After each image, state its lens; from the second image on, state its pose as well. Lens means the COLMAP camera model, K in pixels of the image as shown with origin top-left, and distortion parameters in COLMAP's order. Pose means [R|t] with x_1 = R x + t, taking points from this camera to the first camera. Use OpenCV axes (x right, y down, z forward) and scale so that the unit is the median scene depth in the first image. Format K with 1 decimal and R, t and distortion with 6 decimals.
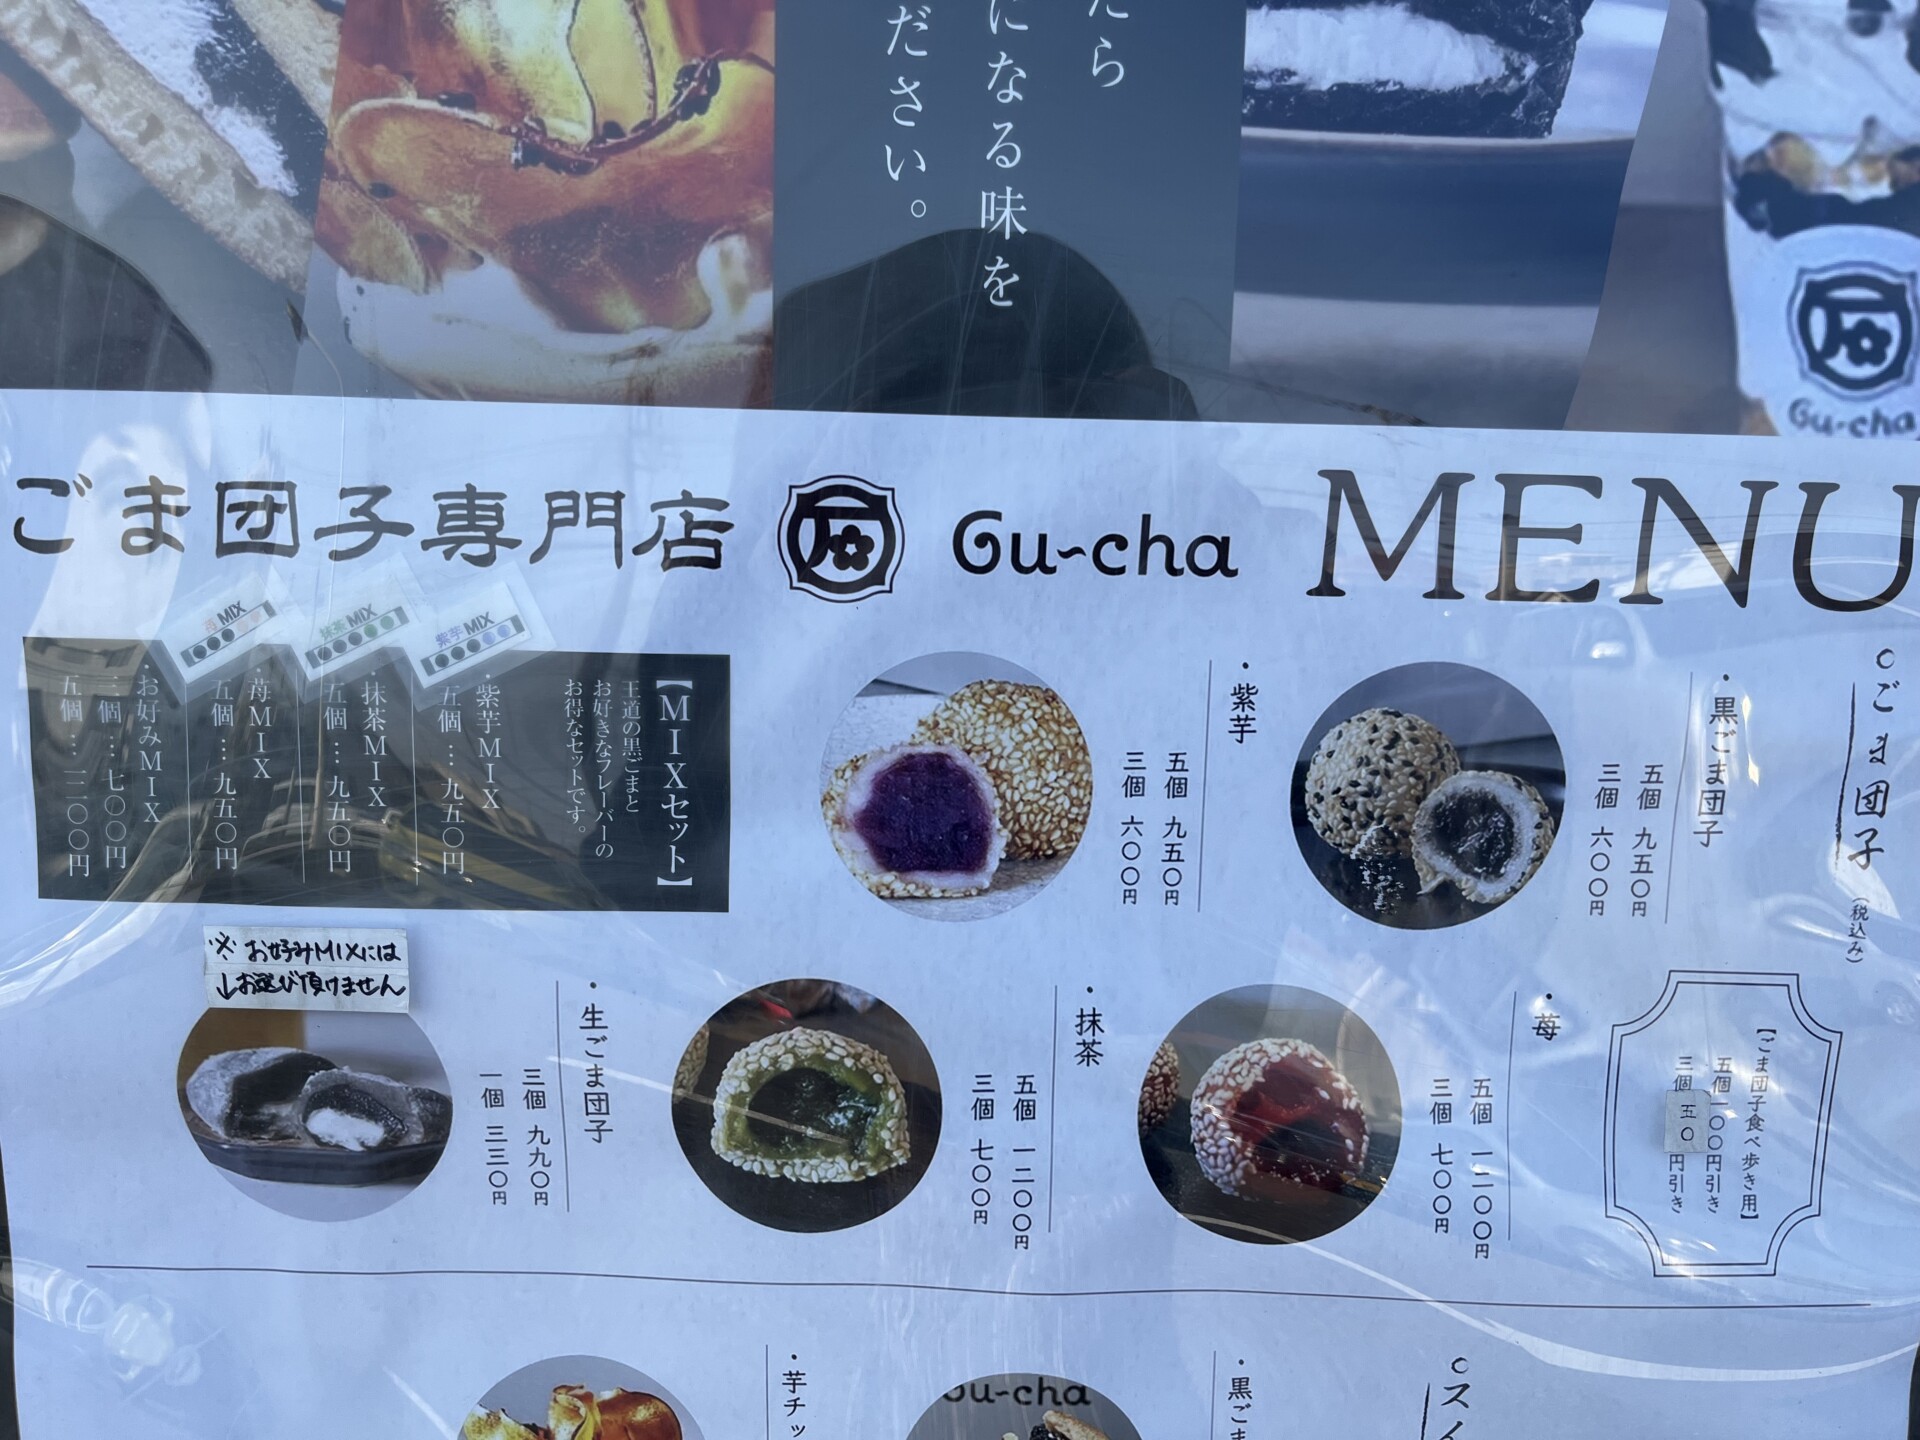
lens RADIAL K [[1455.3, 0, 962.8], [0, 1455.3, 736.0], [0, 0, 1]] dist [0.027962, -0.025760]
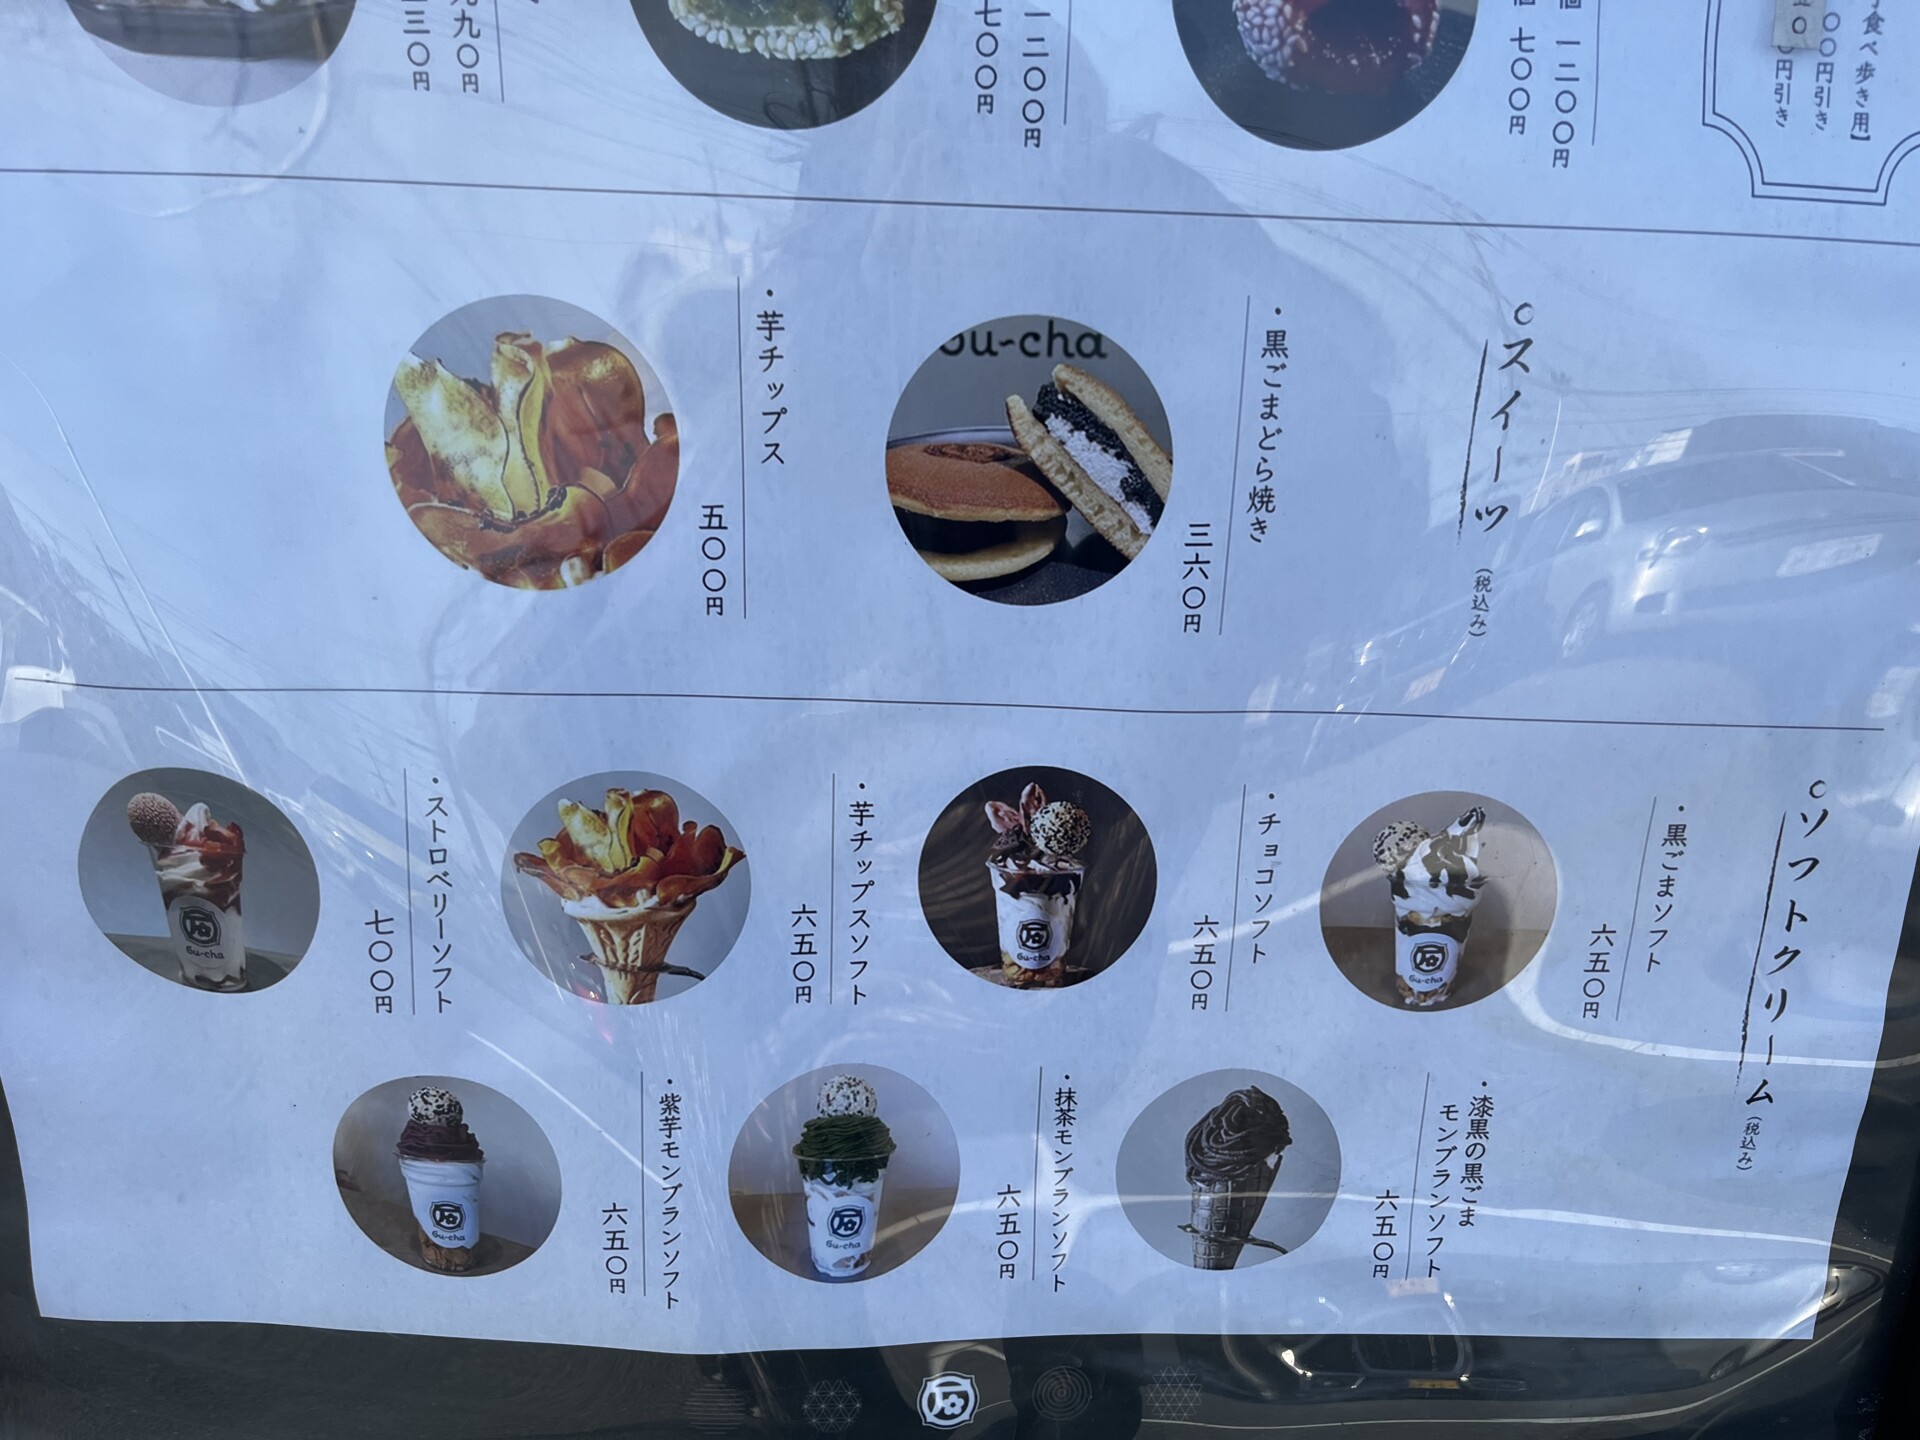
lens RADIAL K [[1455.3, 0, 964.1], [0, 1455.3, 718.7], [0, 0, 1]] dist [0.027962, -0.025760]
pose [[0.999820, 0.005385, 0.018194, -0.014021], [-0.007668, 0.991761, 0.127869, 0.576640], [-0.017356, -0.127986, 0.991624, 0.100001]]
